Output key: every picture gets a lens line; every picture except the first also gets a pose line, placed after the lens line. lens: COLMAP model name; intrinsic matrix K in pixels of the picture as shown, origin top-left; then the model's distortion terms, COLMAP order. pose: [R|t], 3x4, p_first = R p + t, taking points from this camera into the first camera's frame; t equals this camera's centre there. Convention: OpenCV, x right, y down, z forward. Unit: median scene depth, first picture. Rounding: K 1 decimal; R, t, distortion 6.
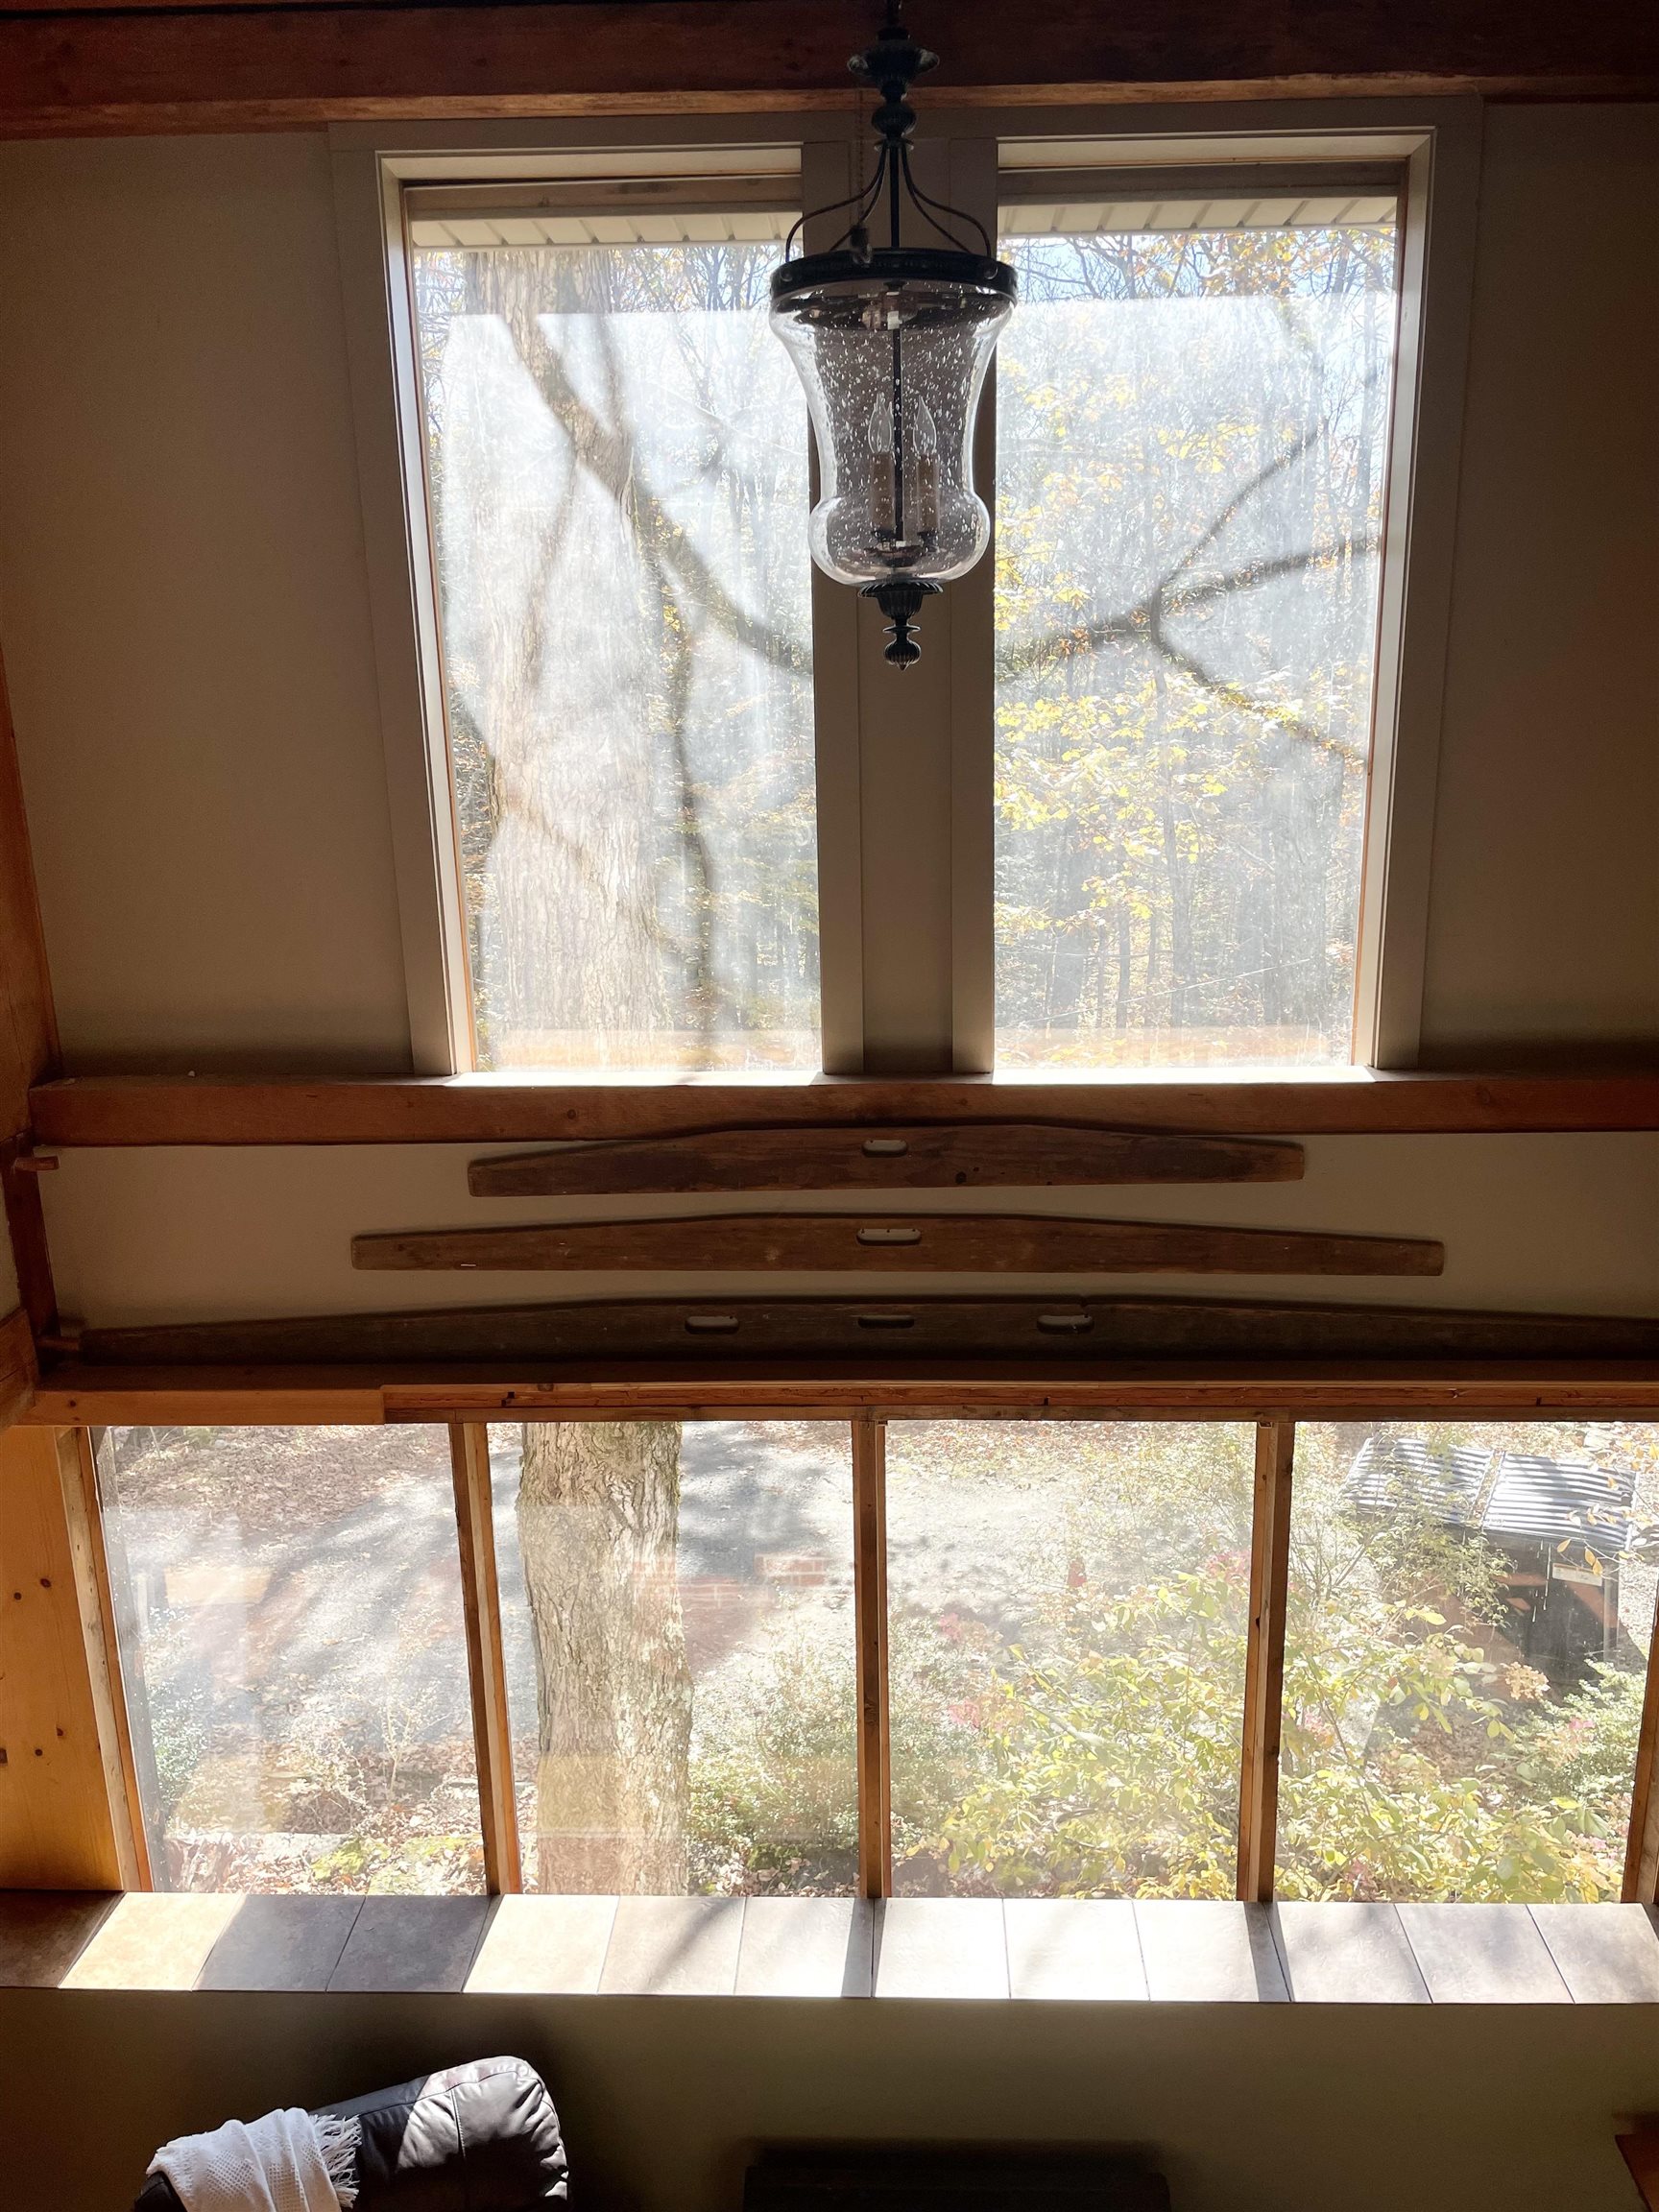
lens RADIAL K [[1654.9, 0, 829.5], [0, 1654.9, 1106.0], [0, 0, 1]] dist [0.107420, -0.147596]
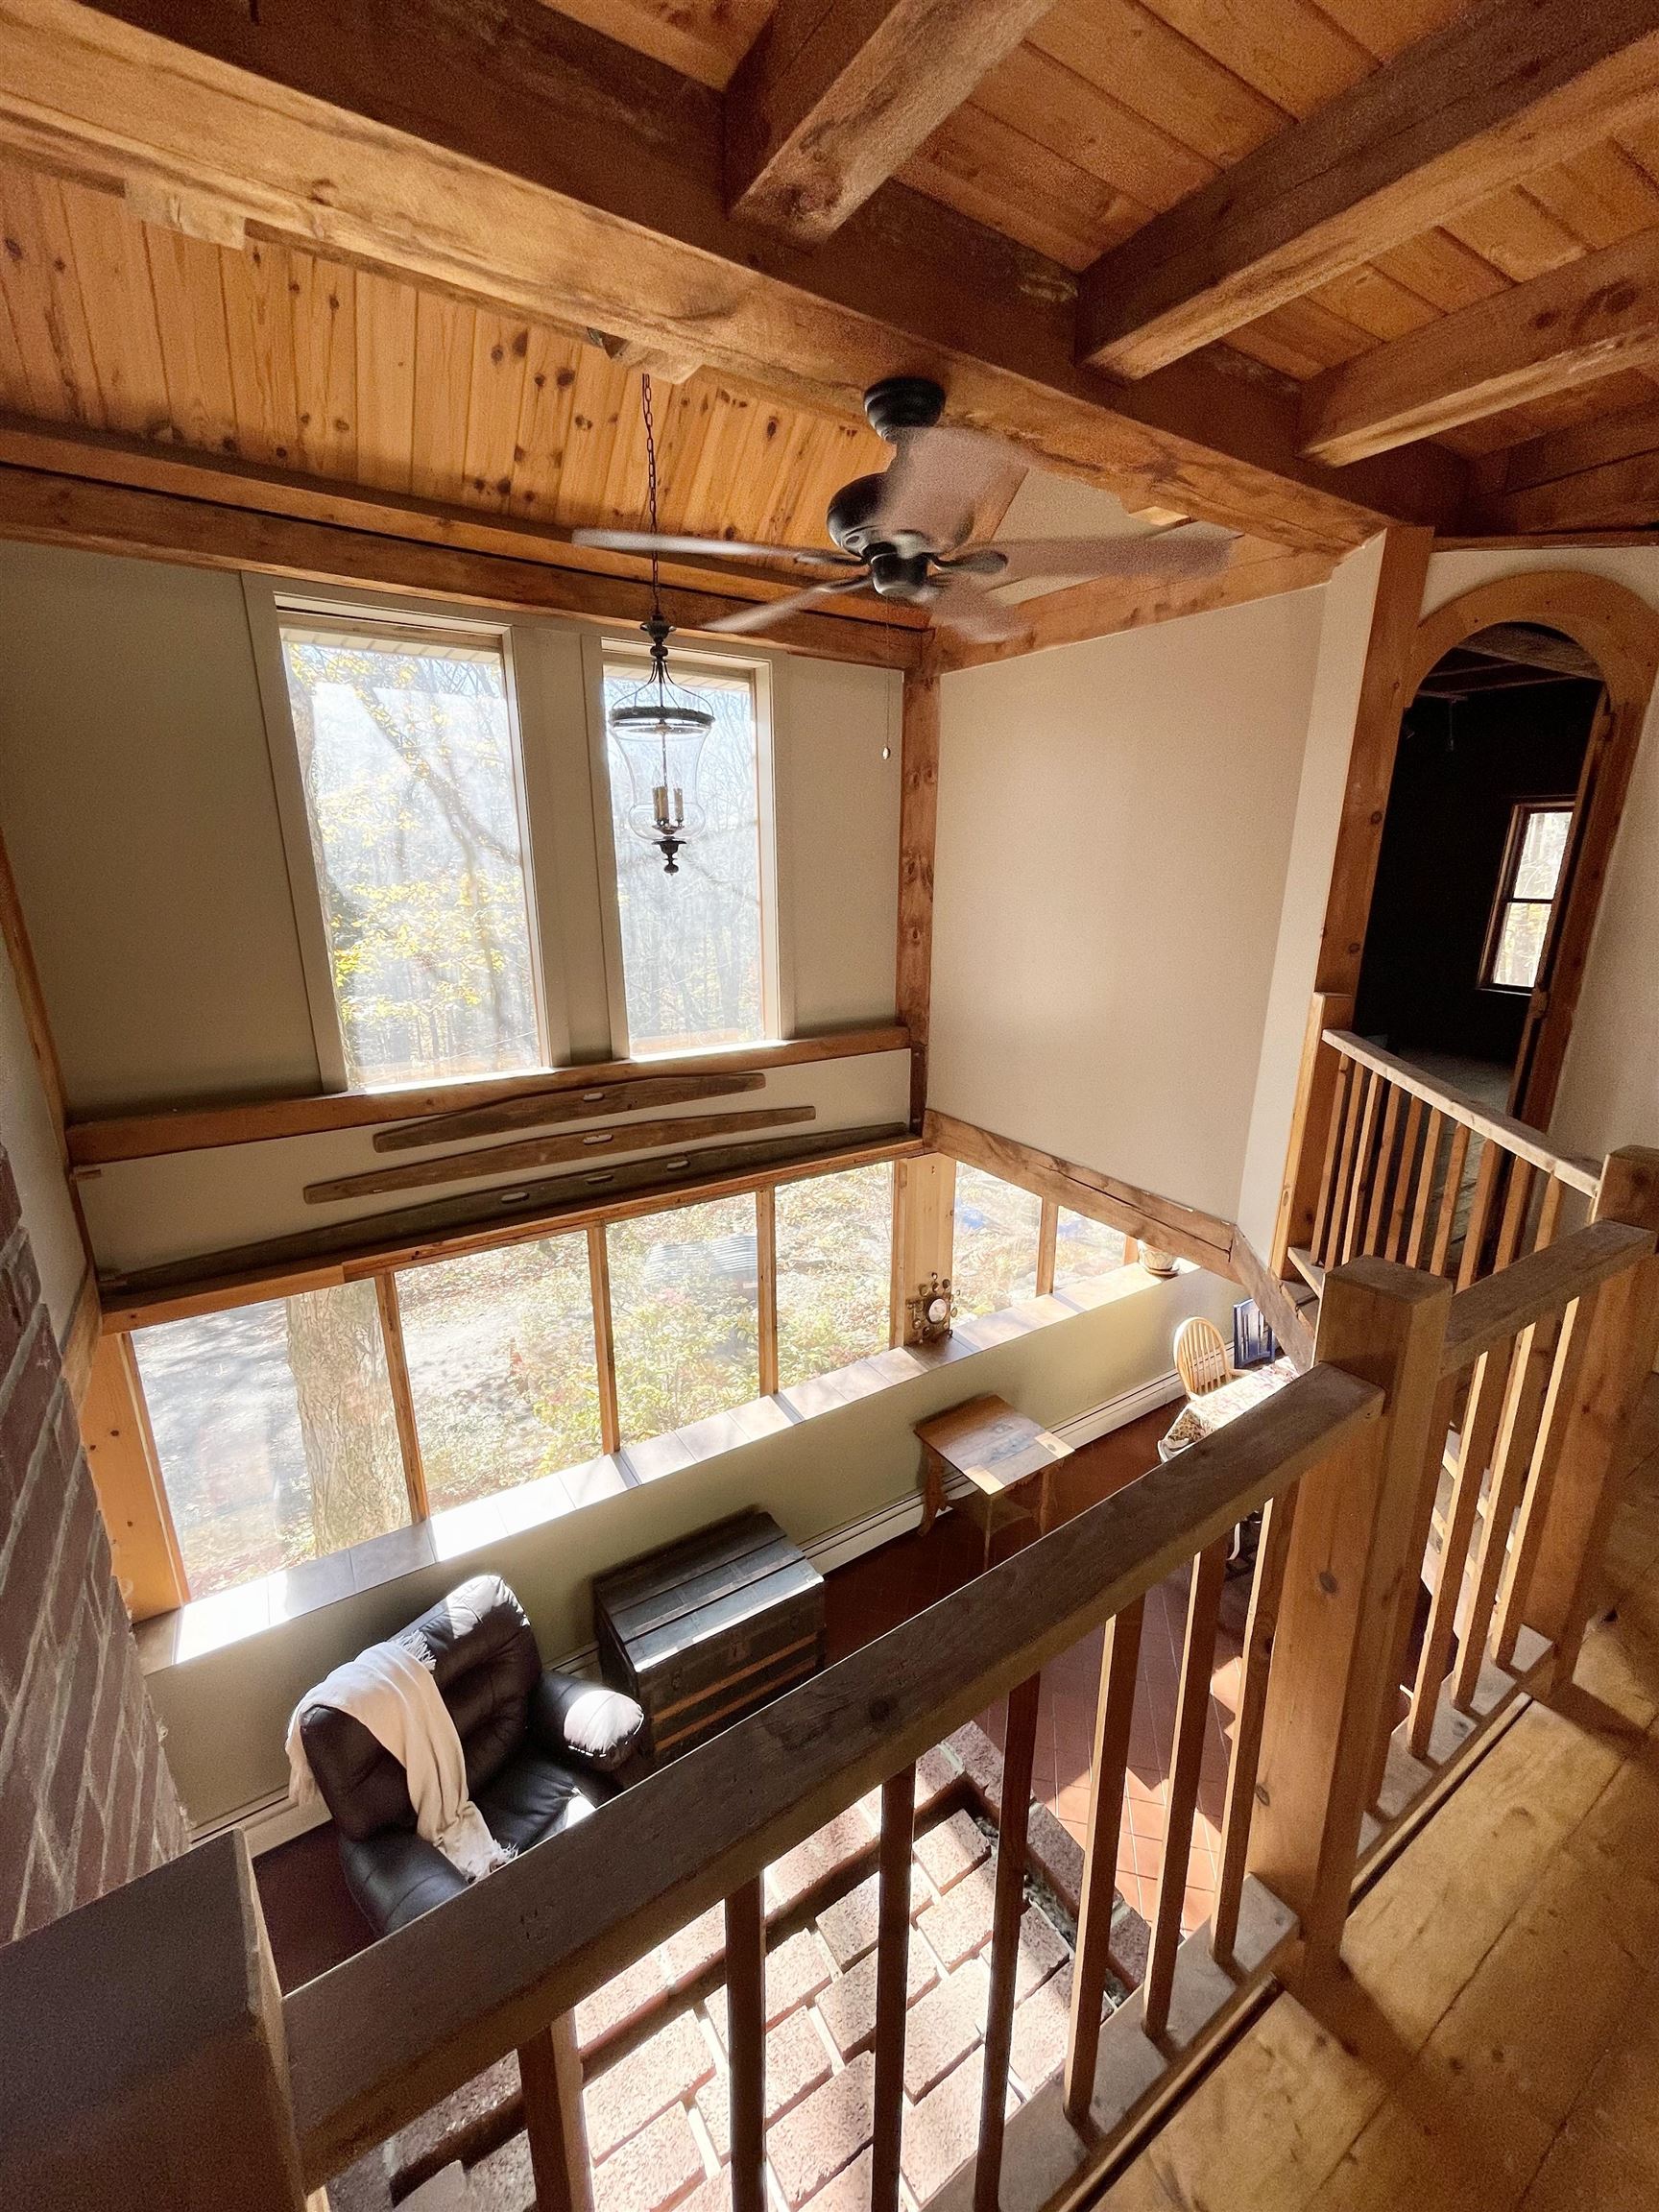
lens RADIAL K [[886.4, 0, 829.5], [0, 886.4, 1106.0], [0, 0, 1]] dist [0.002180, 0.000096]
pose [[0.818943, -0.134752, 0.557830, -0.348297], [0.130896, 0.990279, 0.047051, 0.021841], [-0.558748, 0.034486, 0.828620, -0.105996]]
